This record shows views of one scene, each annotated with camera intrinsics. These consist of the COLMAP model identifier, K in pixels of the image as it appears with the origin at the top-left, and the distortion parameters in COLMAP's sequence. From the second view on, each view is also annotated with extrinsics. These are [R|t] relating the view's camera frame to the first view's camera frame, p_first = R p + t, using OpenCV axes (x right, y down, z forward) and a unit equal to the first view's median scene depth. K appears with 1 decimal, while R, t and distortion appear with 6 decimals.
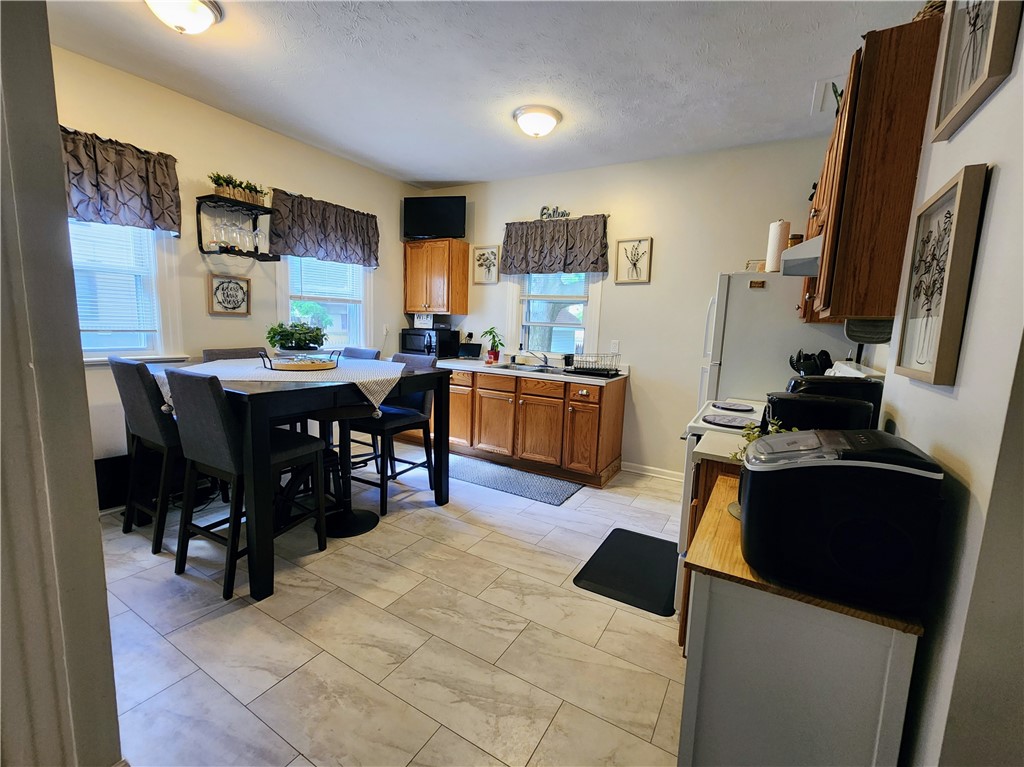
lens RADIAL K [[423.8, 0, 512.0], [0, 423.8, 383.5], [0, 0, 1]] dist [0.000620, -0.000075]
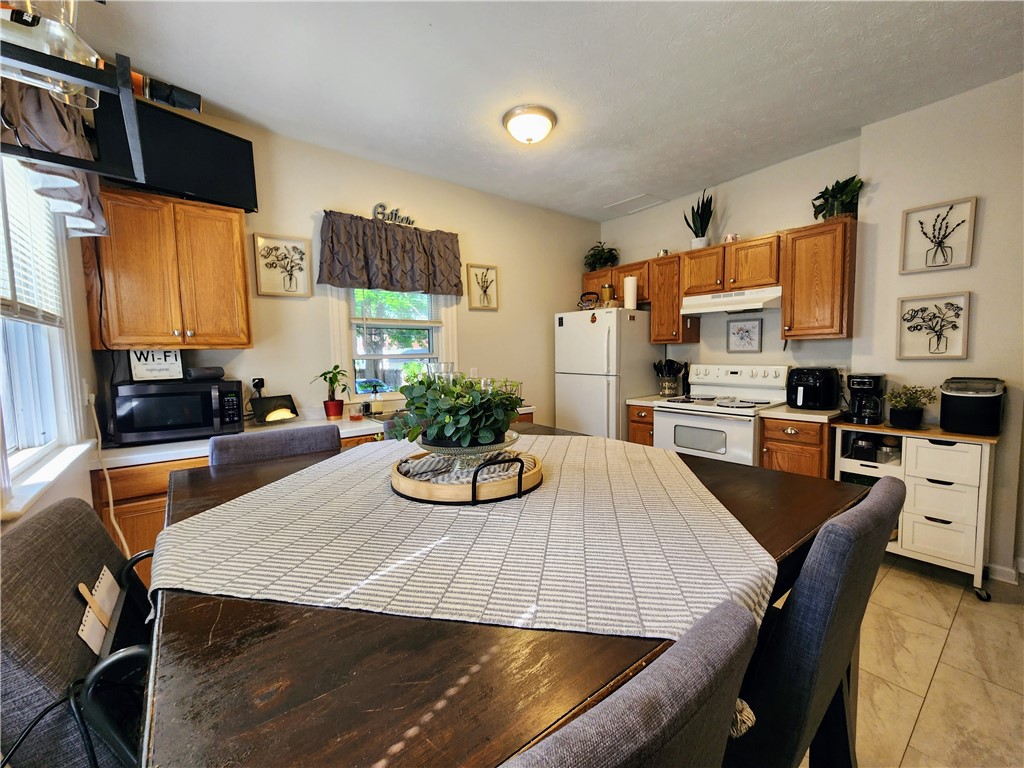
lens RADIAL K [[423.8, 0, 512.0], [0, 423.8, 384.0], [0, 0, 1]] dist [0.000620, -0.000075]
pose [[0.368967, -0.115435, 0.922246, -0.548421], [0.168052, 0.984189, 0.055954, -0.095416], [-0.914123, 0.134340, 0.382533, 0.508288]]
